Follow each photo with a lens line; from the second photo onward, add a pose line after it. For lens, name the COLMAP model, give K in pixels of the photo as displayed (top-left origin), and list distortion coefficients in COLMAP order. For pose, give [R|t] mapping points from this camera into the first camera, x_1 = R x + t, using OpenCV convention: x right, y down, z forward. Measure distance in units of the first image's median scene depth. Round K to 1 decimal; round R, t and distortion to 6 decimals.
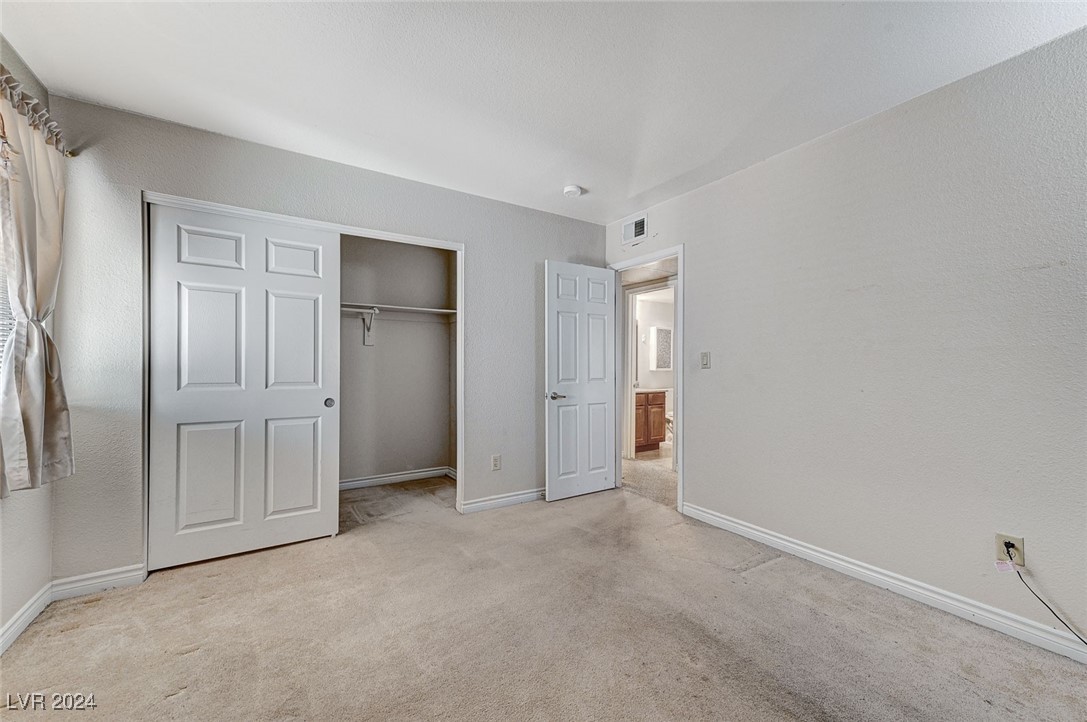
lens RADIAL K [[427.0, 0, 544.9], [0, 427.0, 364.5], [0, 0, 1]] dist [0.015687, 0.000325]
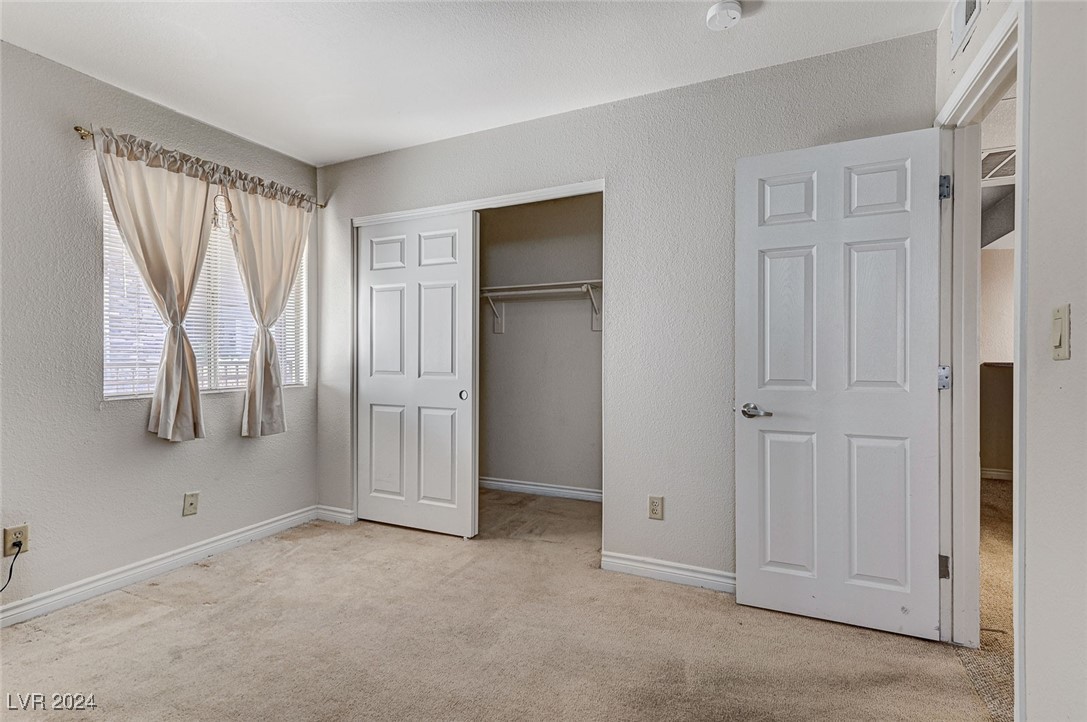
lens RADIAL K [[522.4, 0, 541.8], [0, 522.4, 357.3], [0, 0, 1]] dist [0.008583, 0.000243]
pose [[0.524488, -0.000670, -0.851418, 0.591345], [0.006123, 0.999977, 0.002985, 0.004435], [0.851396, -0.006778, 0.524480, 0.581647]]
